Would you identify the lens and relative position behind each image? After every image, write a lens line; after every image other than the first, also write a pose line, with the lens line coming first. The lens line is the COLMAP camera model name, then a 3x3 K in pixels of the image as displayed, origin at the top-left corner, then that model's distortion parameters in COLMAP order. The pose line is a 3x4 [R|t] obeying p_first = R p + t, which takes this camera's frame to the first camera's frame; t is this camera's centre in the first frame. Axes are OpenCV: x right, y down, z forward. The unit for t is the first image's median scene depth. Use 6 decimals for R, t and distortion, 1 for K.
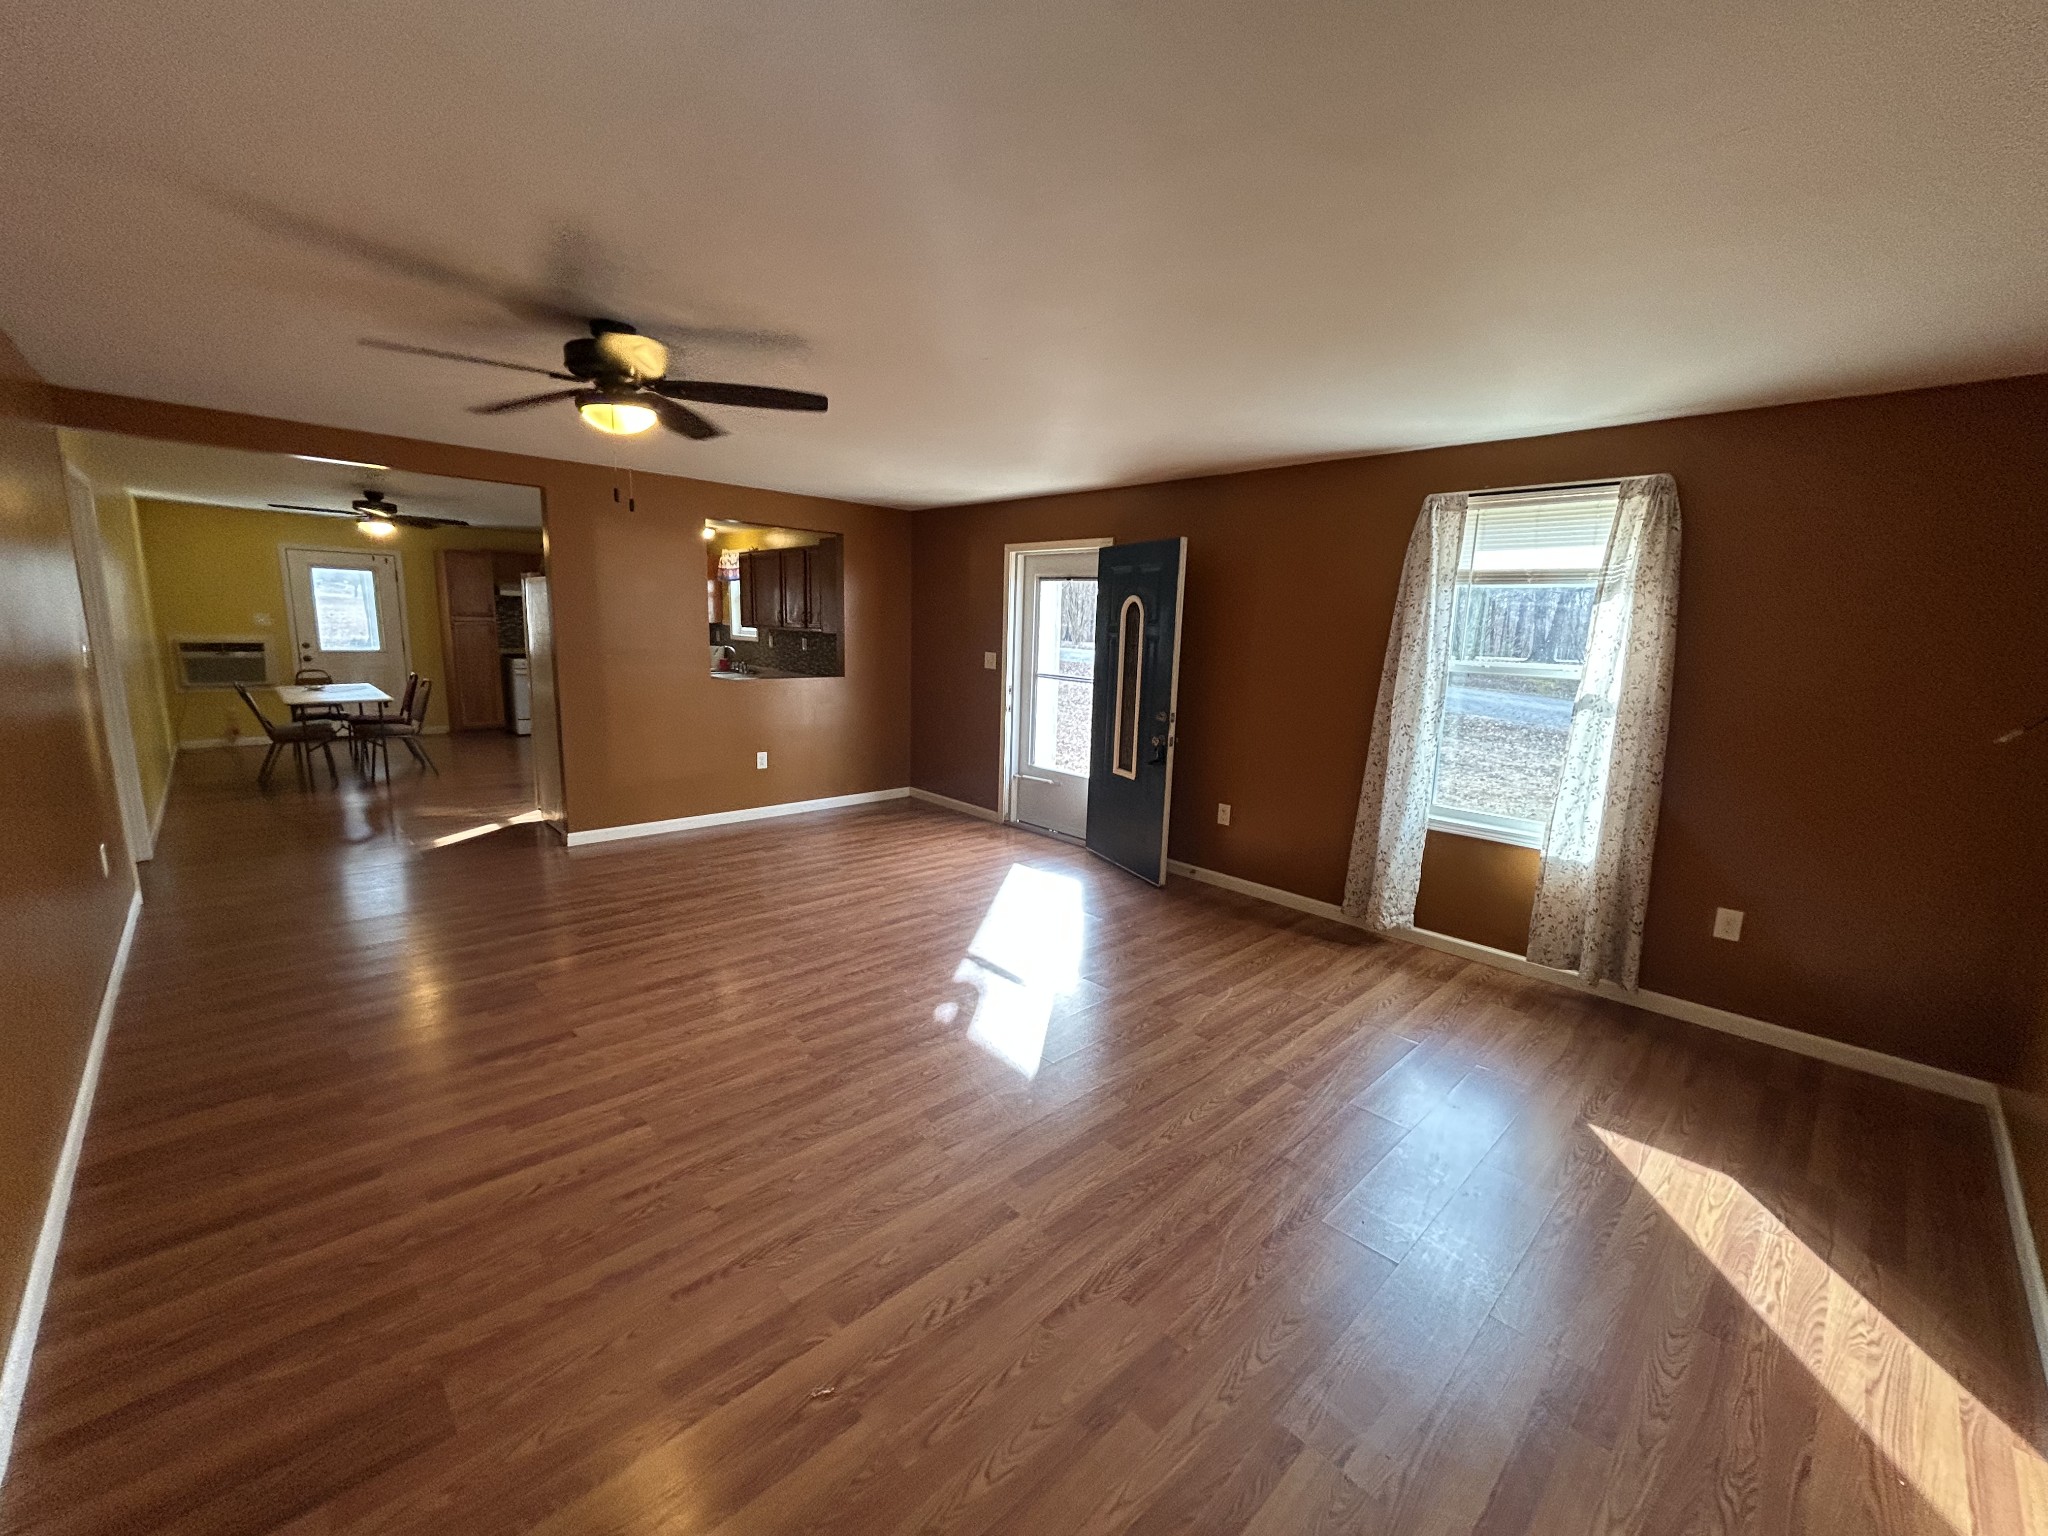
lens RADIAL K [[825.5, 0, 1033.2], [0, 825.5, 782.1], [0, 0, 1]] dist [-0.001930, 0.000499]
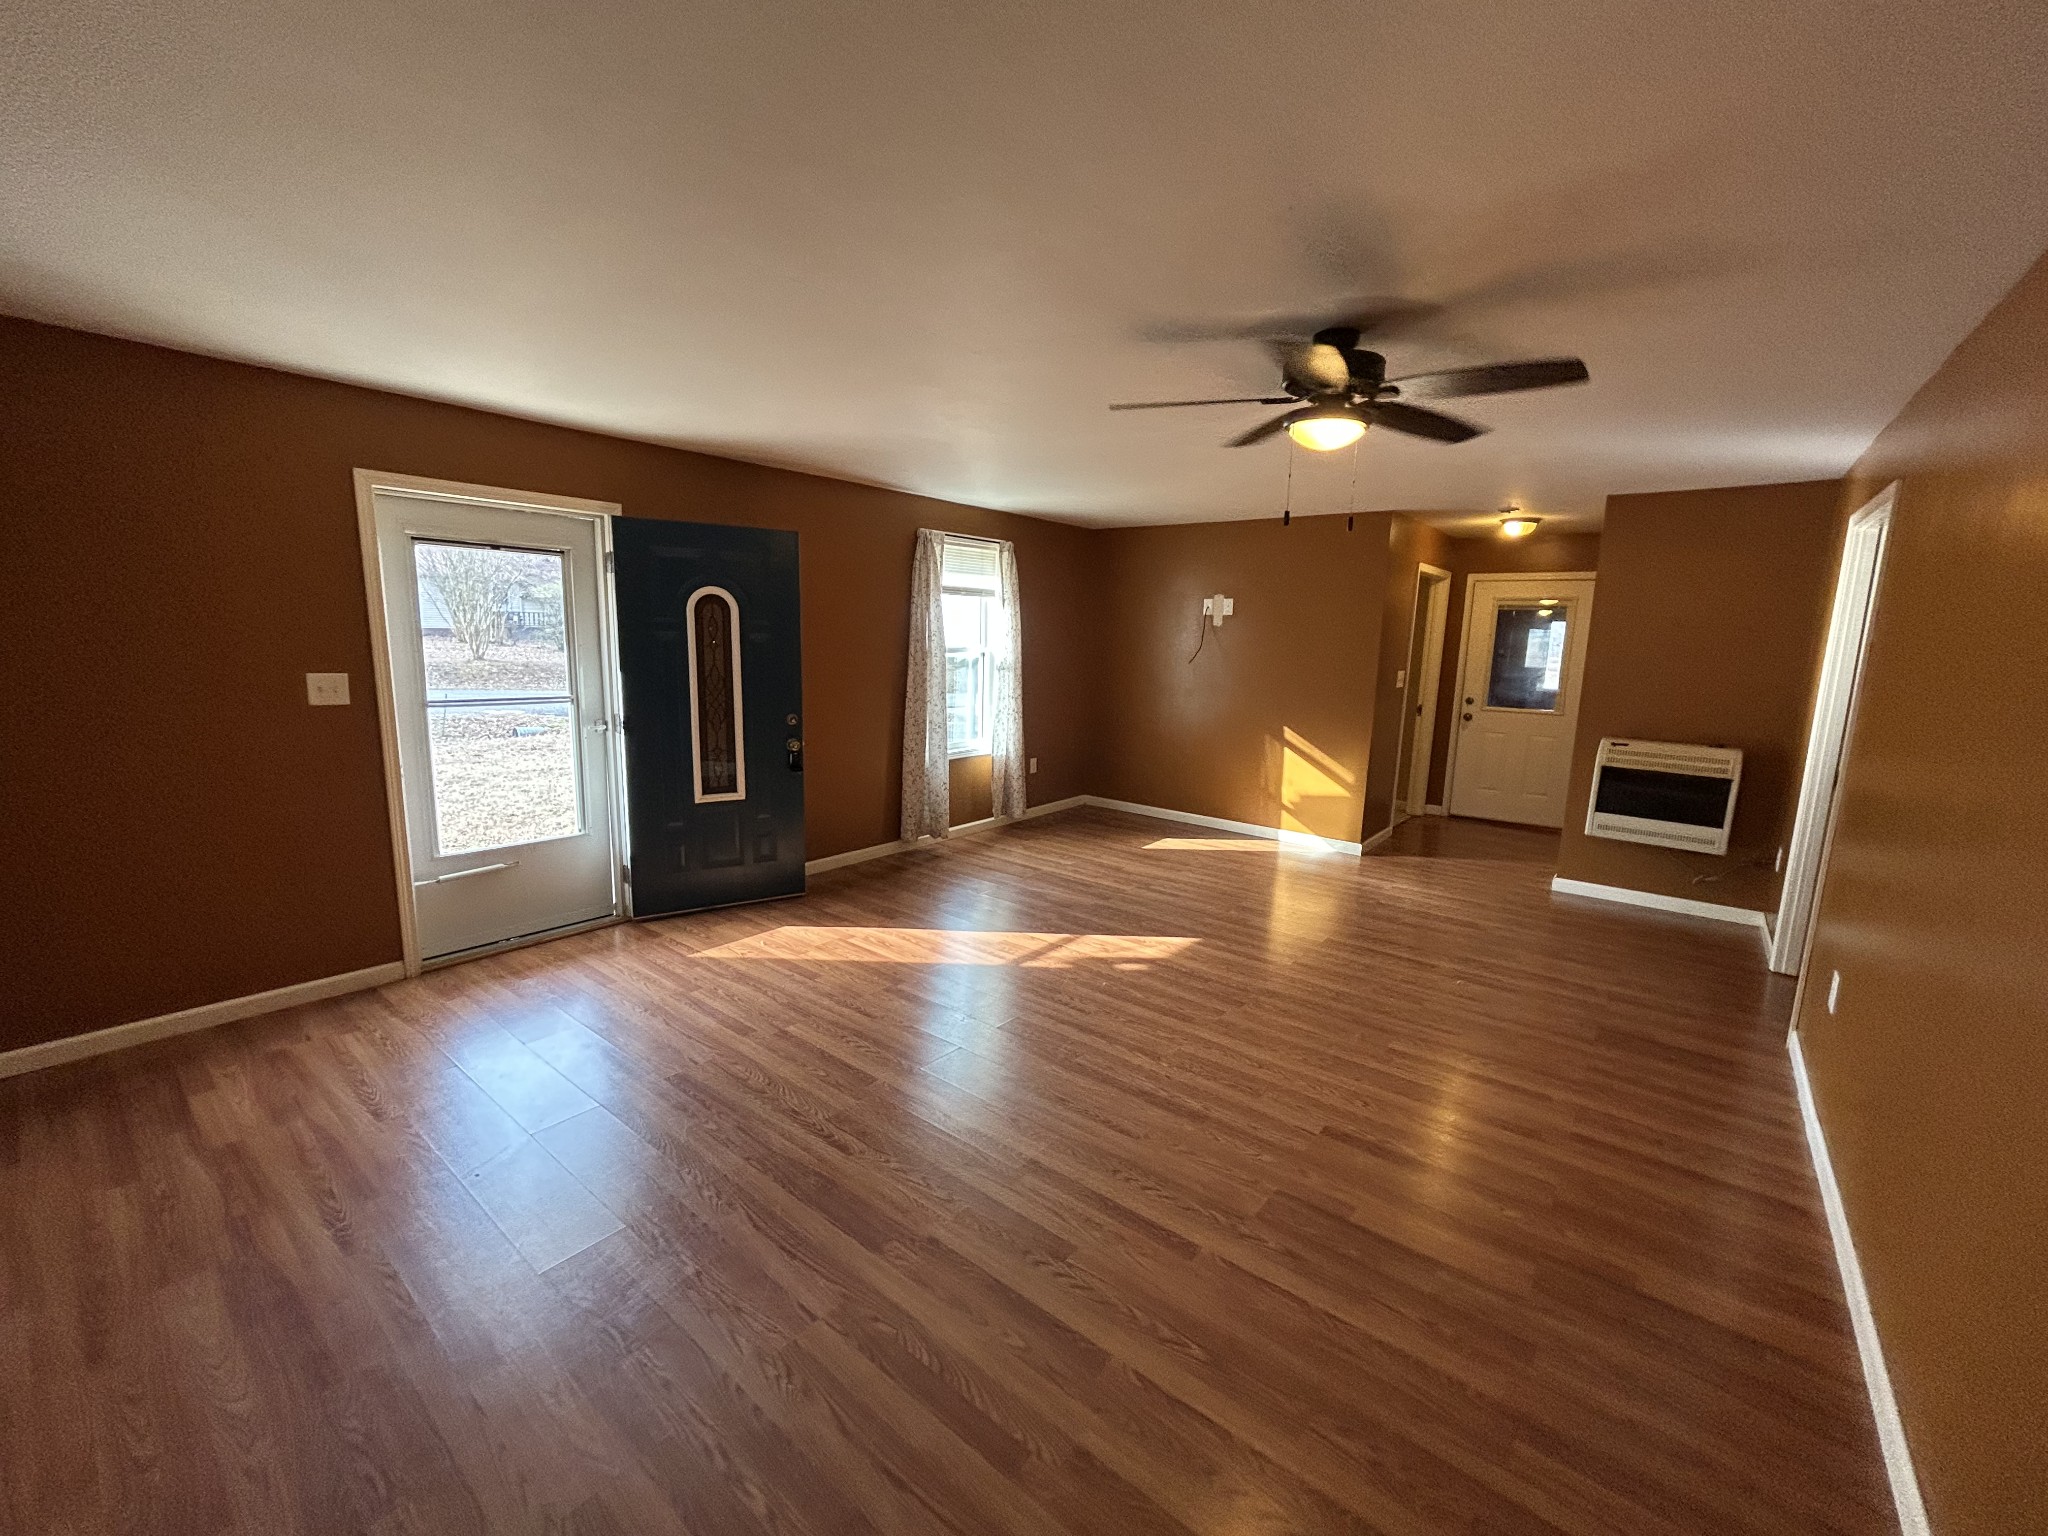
lens RADIAL K [[825.5, 0, 1030.4], [0, 825.5, 771.6], [0, 0, 1]] dist [-0.001930, 0.000499]
pose [[-0.129229, -0.199389, 0.971362, -0.963715], [0.159722, 0.962600, 0.218839, -0.219539], [-0.978667, 0.183428, -0.092549, 0.988423]]
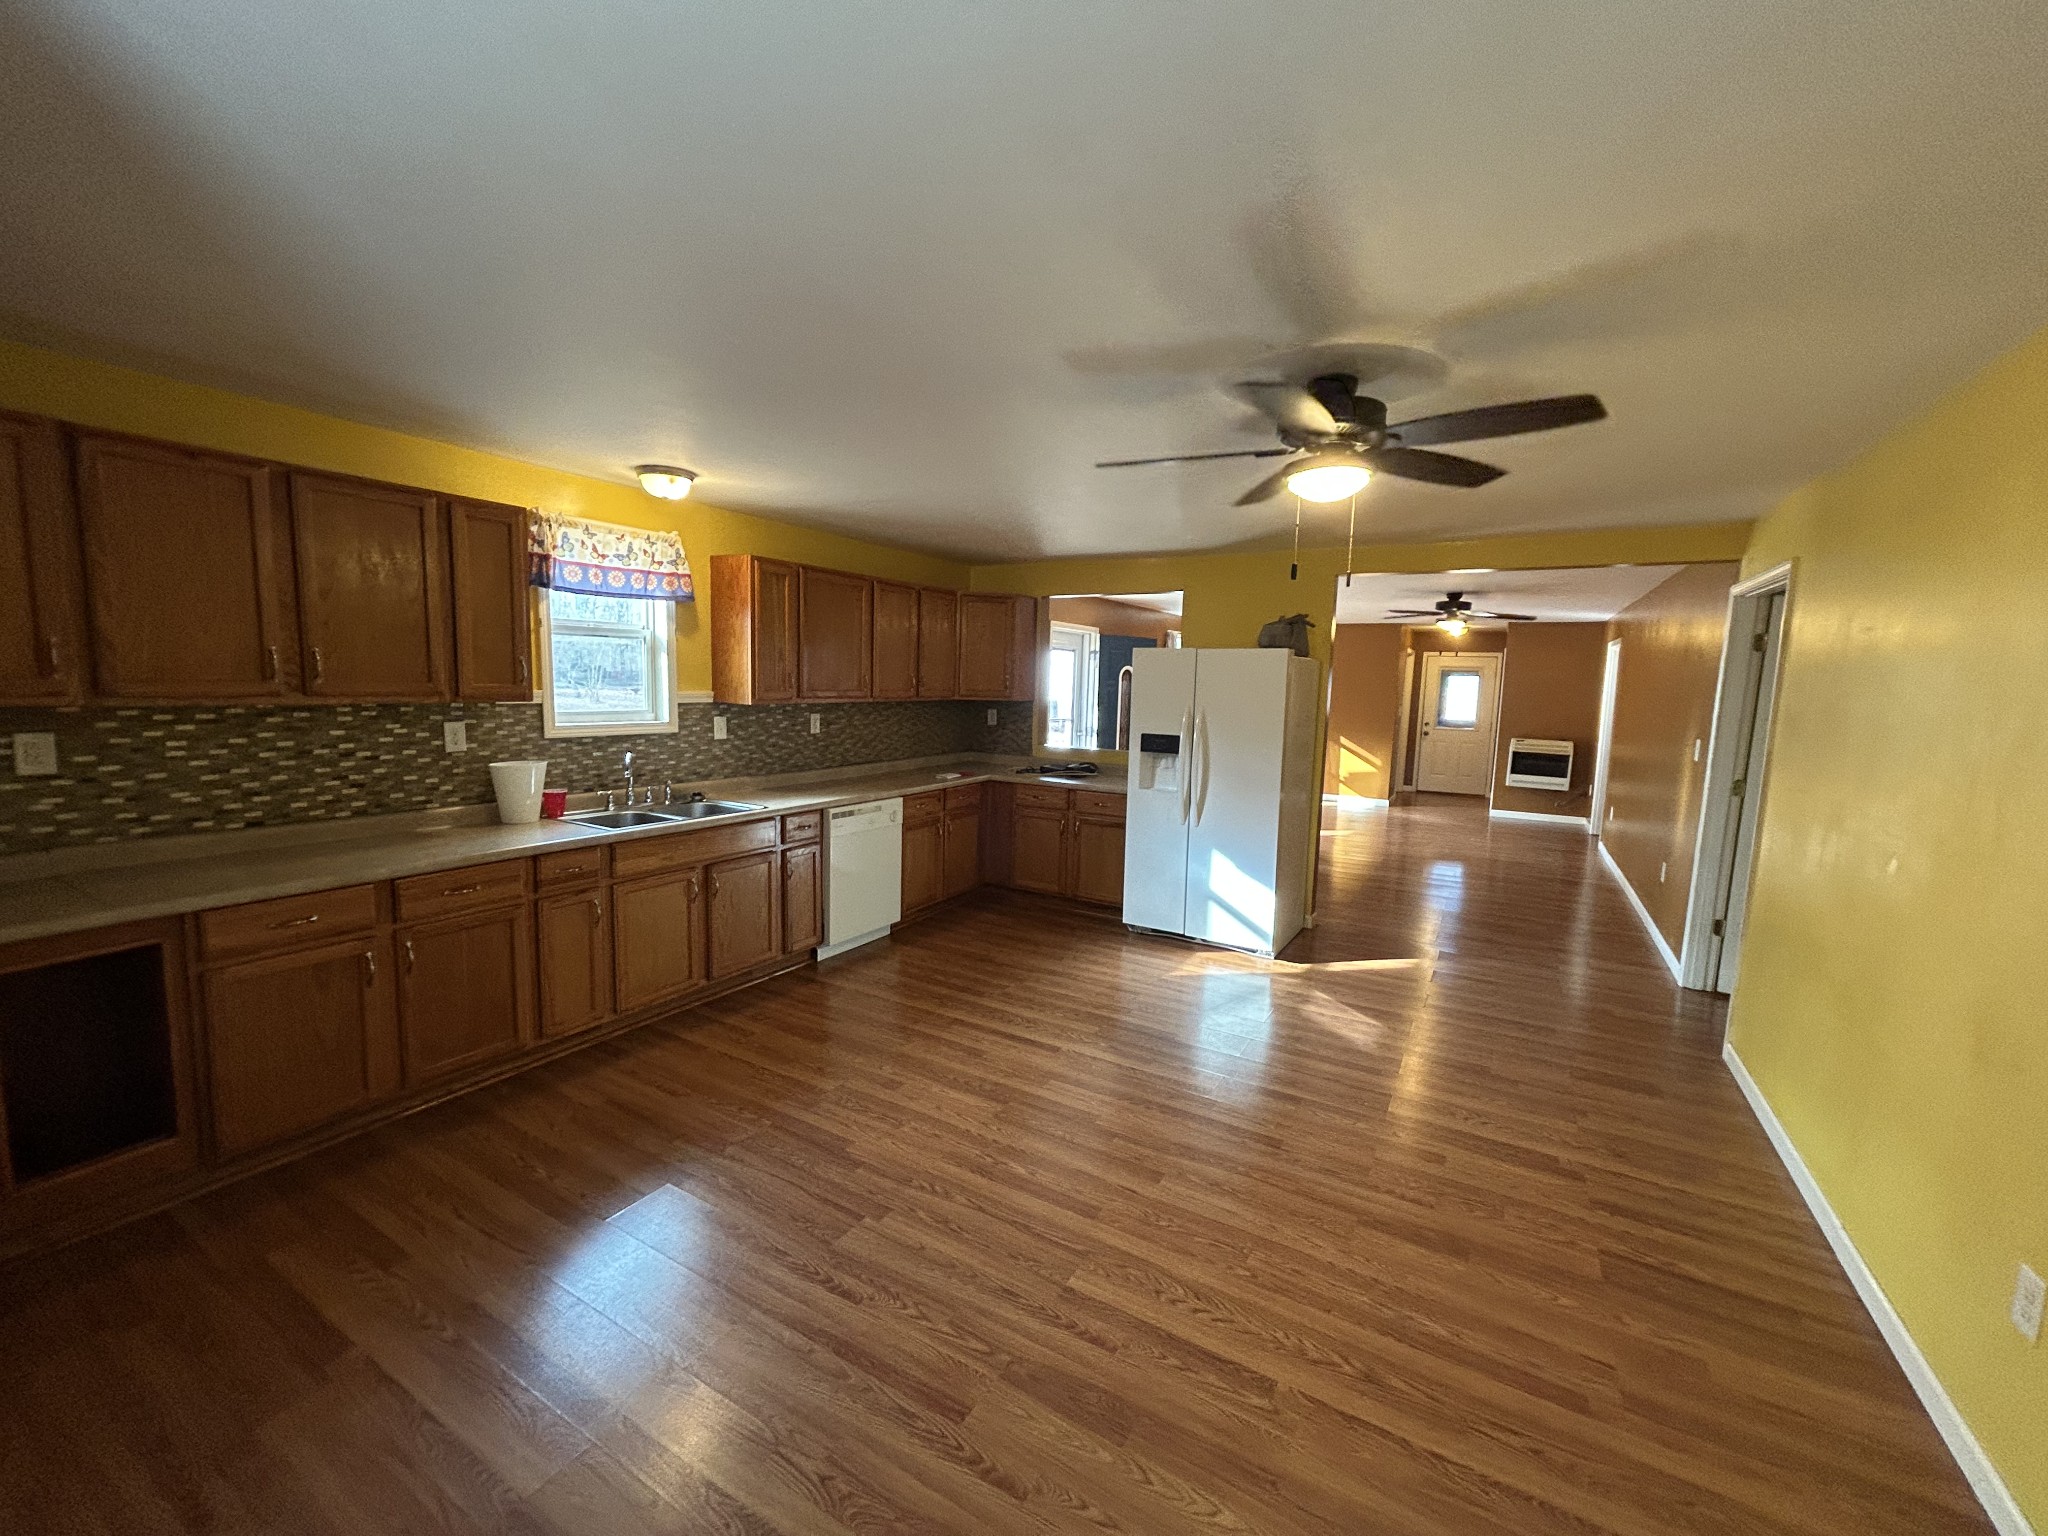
lens RADIAL K [[825.5, 0, 1021.9], [0, 825.5, 768.4], [0, 0, 1]] dist [-0.001930, 0.000499]
pose [[-0.262441, -0.148196, 0.953500, -1.798601], [0.148160, 0.970231, 0.191576, -0.452729], [-0.953506, 0.191548, -0.232671, 1.946533]]
